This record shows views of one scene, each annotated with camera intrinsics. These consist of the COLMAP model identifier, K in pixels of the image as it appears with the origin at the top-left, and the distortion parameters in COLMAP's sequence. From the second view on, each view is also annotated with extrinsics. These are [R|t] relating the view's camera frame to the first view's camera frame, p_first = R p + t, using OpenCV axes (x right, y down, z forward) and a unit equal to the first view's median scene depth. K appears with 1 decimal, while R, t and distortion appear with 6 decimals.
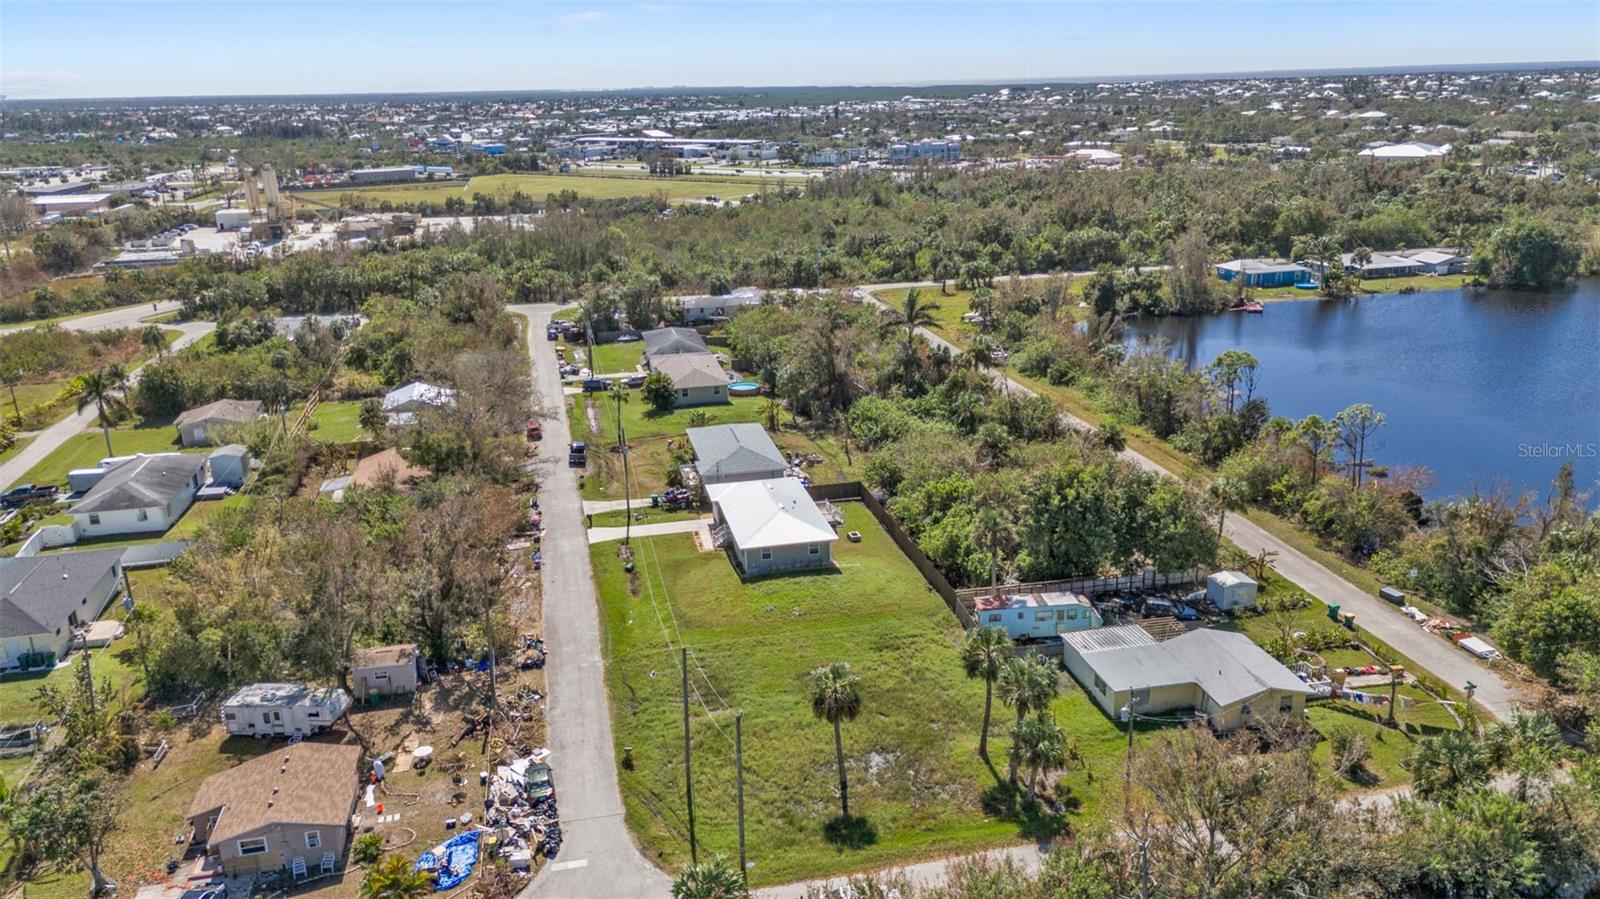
lens RADIAL K [[1175.4, 0, 798.9], [0, 1175.4, 454.3], [0, 0, 1]] dist [0.064144, -0.054155]
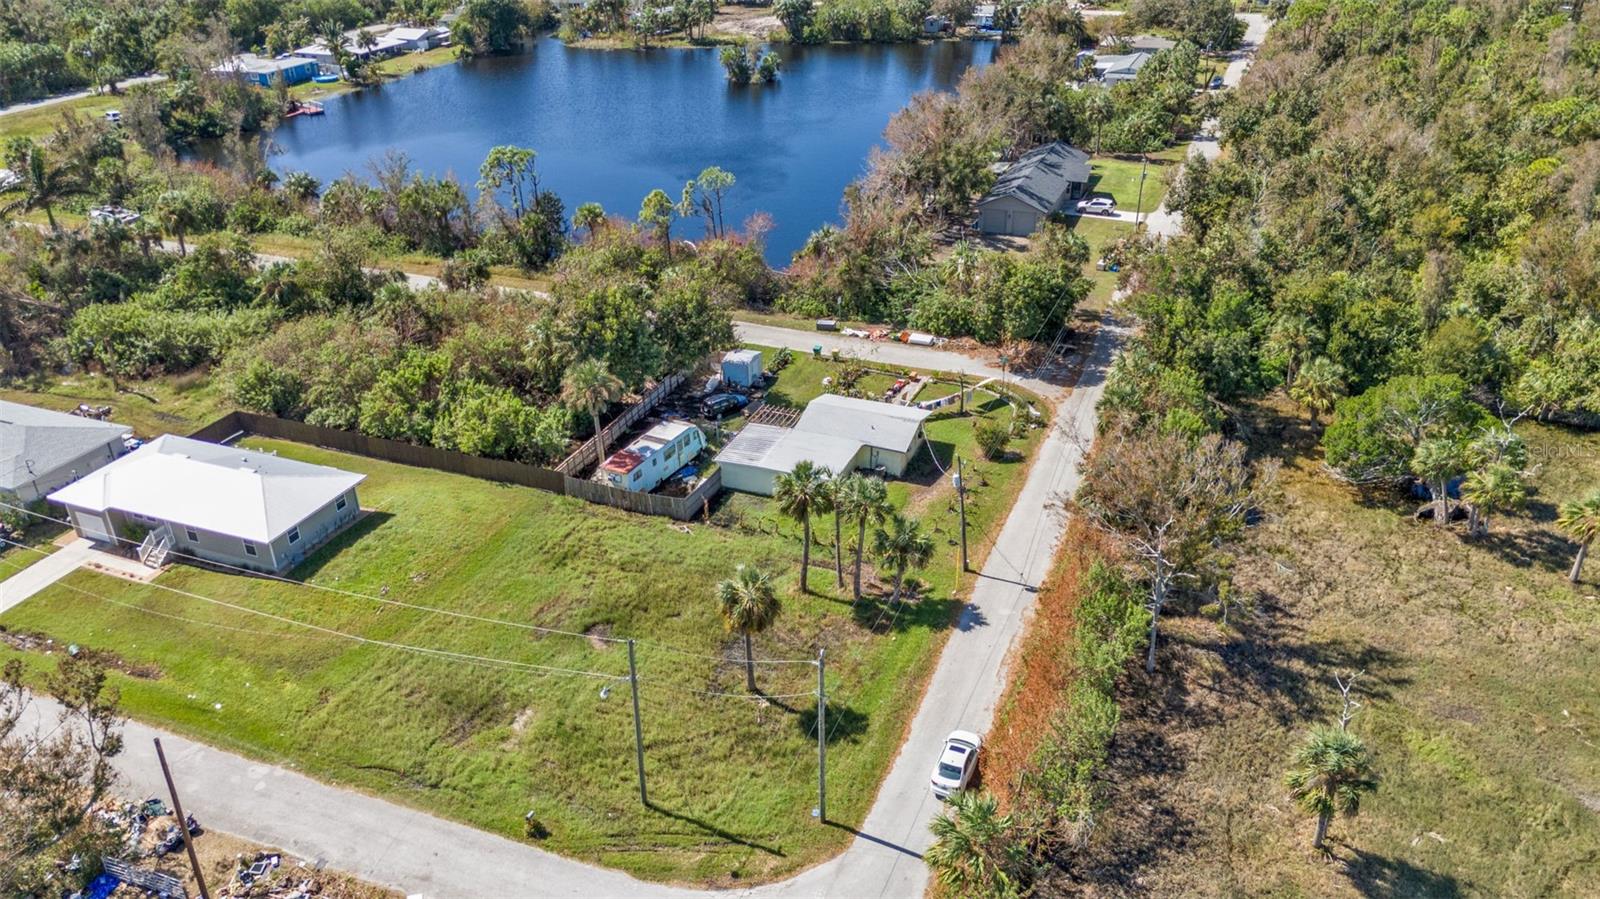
lens RADIAL K [[1175.4, 0, 798.9], [0, 1175.4, 454.3], [0, 0, 1]] dist [0.064144, -0.054155]
pose [[0.562048, -0.380417, 0.734428, -0.300571], [0.254417, 0.924416, 0.284124, -0.072165], [-0.787003, 0.027159, 0.616351, 0.248422]]
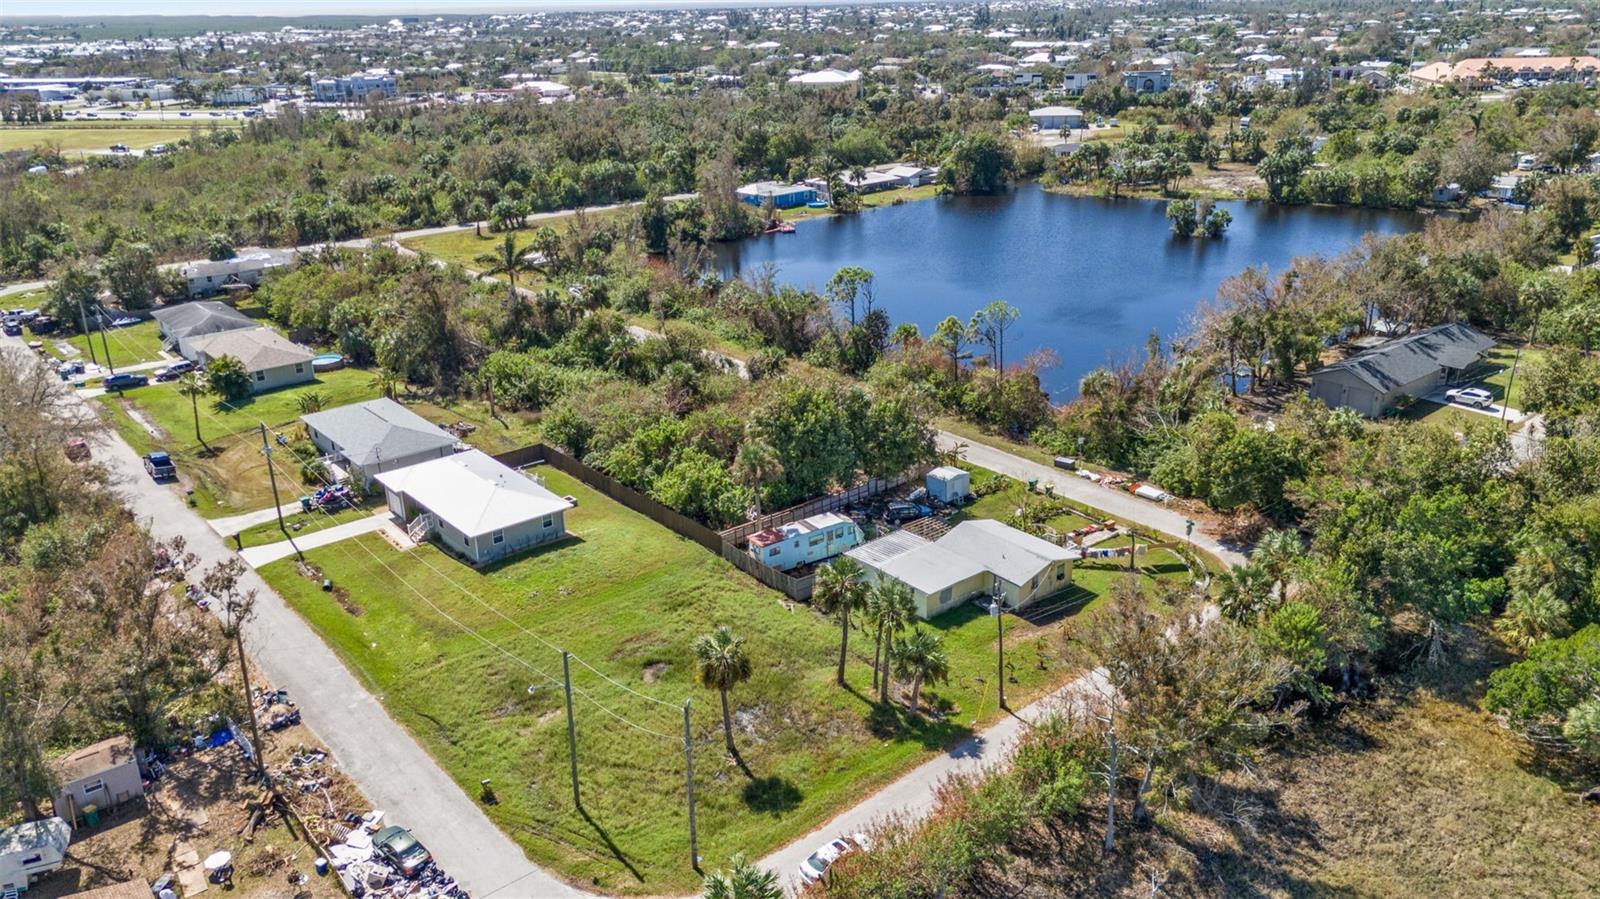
lens RADIAL K [[1175.4, 0, 798.9], [0, 1175.4, 454.3], [0, 0, 1]] dist [0.064144, -0.054155]
pose [[0.885833, -0.164869, 0.433726, -0.166757], [0.142432, 0.986235, 0.083990, -0.016674], [-0.441603, -0.012625, 0.897122, 0.072672]]
